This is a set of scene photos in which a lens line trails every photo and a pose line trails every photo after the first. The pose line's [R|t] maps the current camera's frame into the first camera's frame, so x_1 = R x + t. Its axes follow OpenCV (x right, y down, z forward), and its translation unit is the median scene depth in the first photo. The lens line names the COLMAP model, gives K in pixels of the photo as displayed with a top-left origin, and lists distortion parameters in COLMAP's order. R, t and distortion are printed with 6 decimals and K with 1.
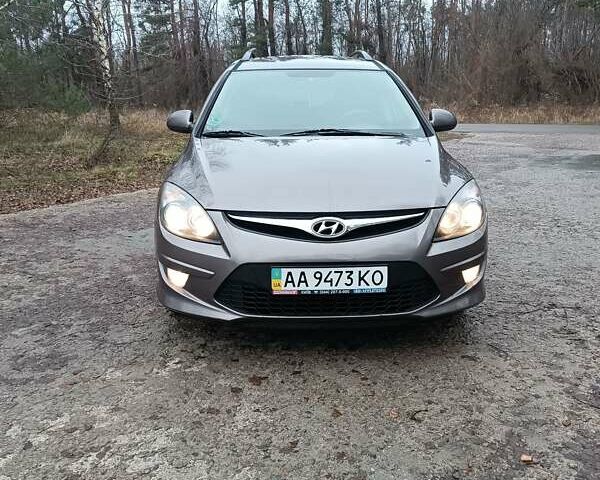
lens RADIAL K [[567.5, 0, 300.0], [0, 567.5, 240.0], [0, 0, 1]] dist [0.103920, -0.175435]
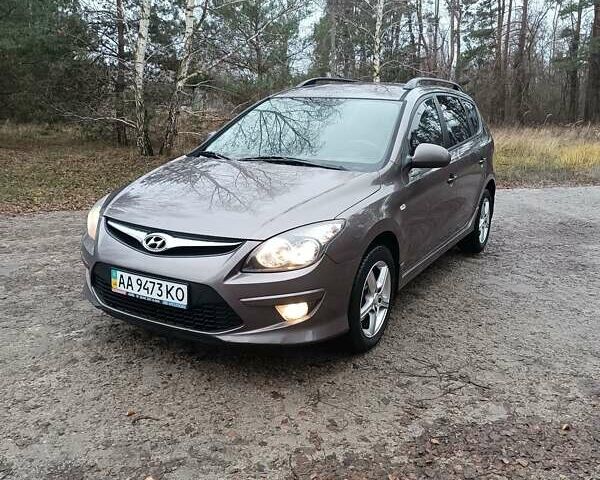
lens RADIAL K [[567.5, 0, 300.0], [0, 567.5, 240.0], [0, 0, 1]] dist [0.103920, -0.175435]
pose [[0.849403, 0.146556, -0.506988, 0.867848], [-0.156787, 0.987371, 0.022742, -0.097250], [0.503918, 0.060172, 0.861653, 0.163642]]
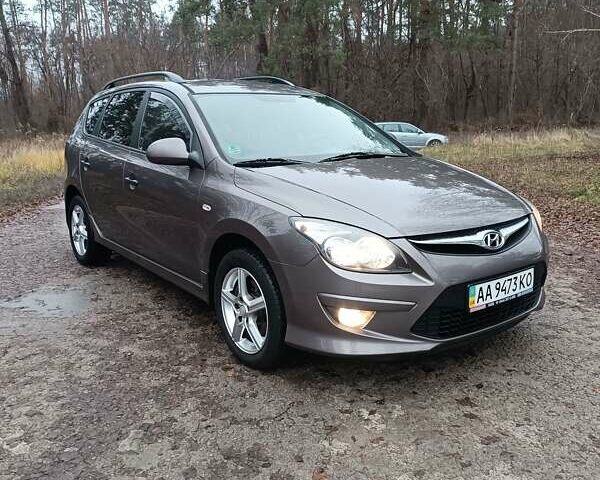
lens RADIAL K [[567.5, 0, 300.0], [0, 567.5, 240.0], [0, 0, 1]] dist [0.103920, -0.175435]
pose [[0.807405, -0.121477, 0.577357, -0.852563], [0.150431, 0.988618, -0.002363, -0.073149], [-0.570498, 0.088760, 0.816489, 0.333445]]
